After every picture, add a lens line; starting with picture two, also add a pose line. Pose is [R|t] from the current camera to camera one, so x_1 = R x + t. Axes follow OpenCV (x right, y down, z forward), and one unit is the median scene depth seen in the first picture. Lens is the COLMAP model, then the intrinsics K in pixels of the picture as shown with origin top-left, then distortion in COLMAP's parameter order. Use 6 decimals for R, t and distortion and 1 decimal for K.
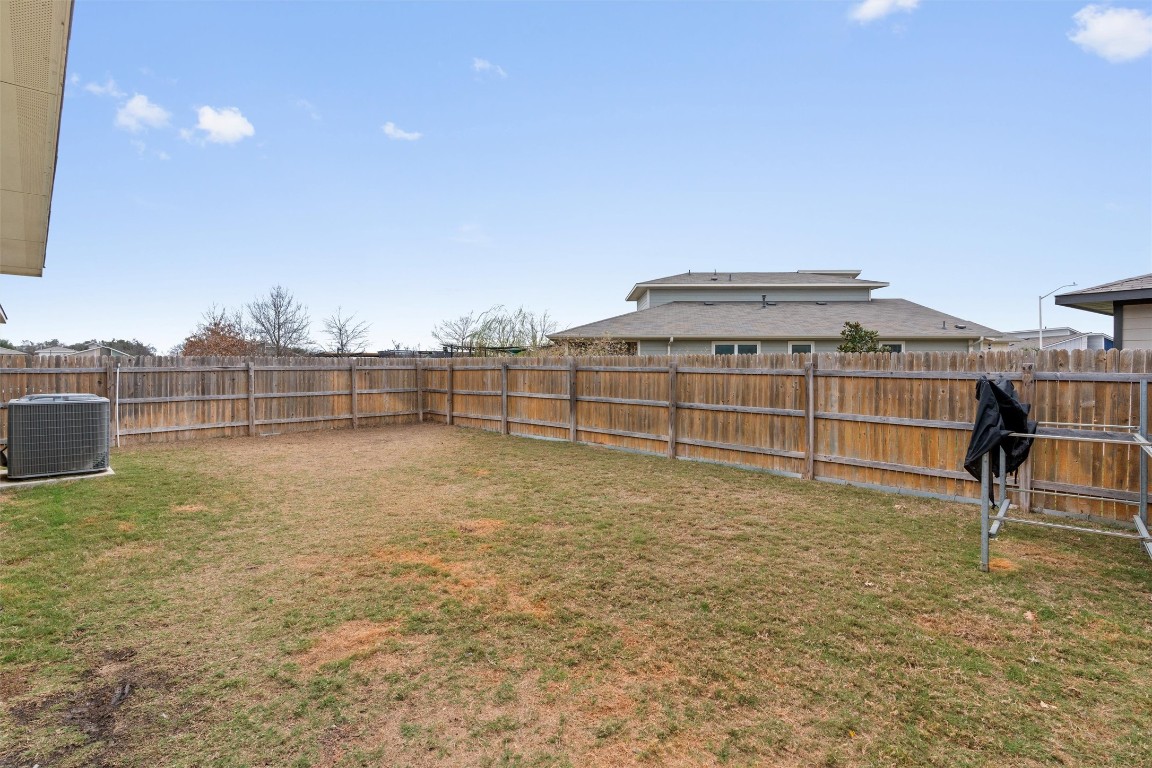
lens RADIAL K [[522.9, 0, 585.0], [0, 522.9, 379.9], [0, 0, 1]] dist [-0.005048, -0.000448]
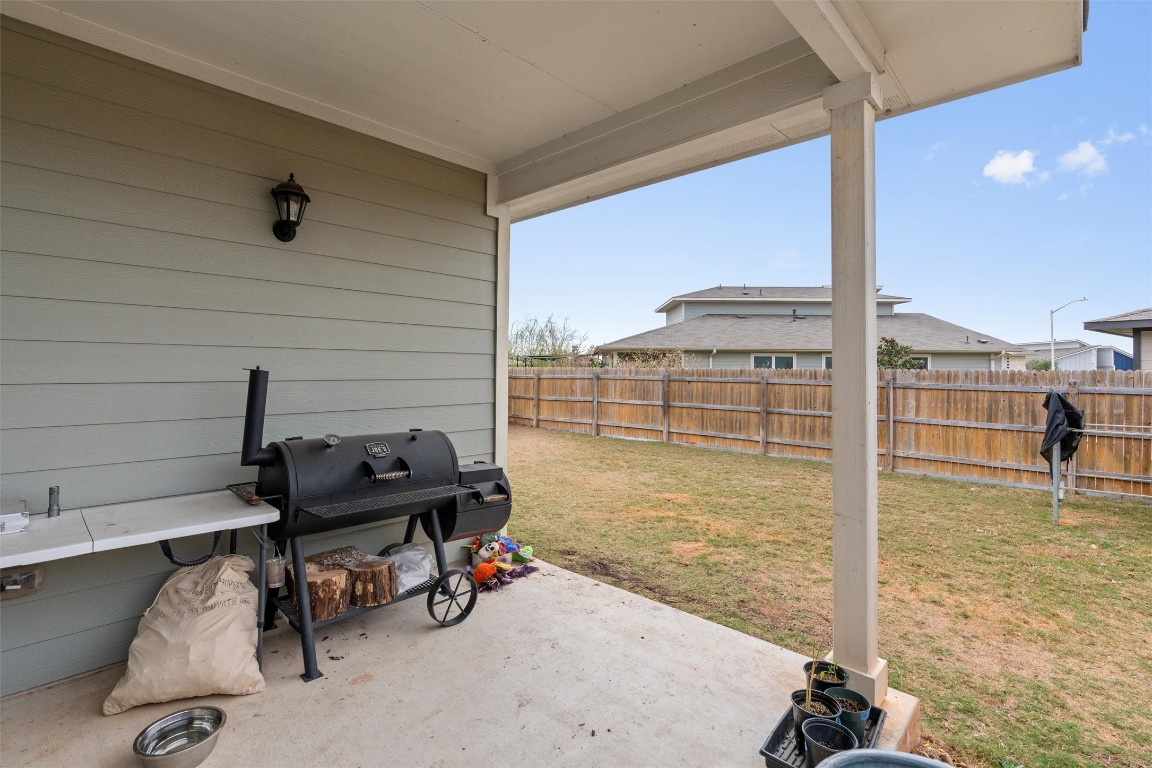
lens RADIAL K [[522.9, 0, 585.0], [0, 522.9, 379.9], [0, 0, 1]] dist [-0.005048, -0.000448]
pose [[0.999942, 0.008262, -0.006930, -0.239146], [-0.008356, 0.999873, -0.013546, -0.002721], [0.006817, 0.013603, 0.999884, -0.205991]]
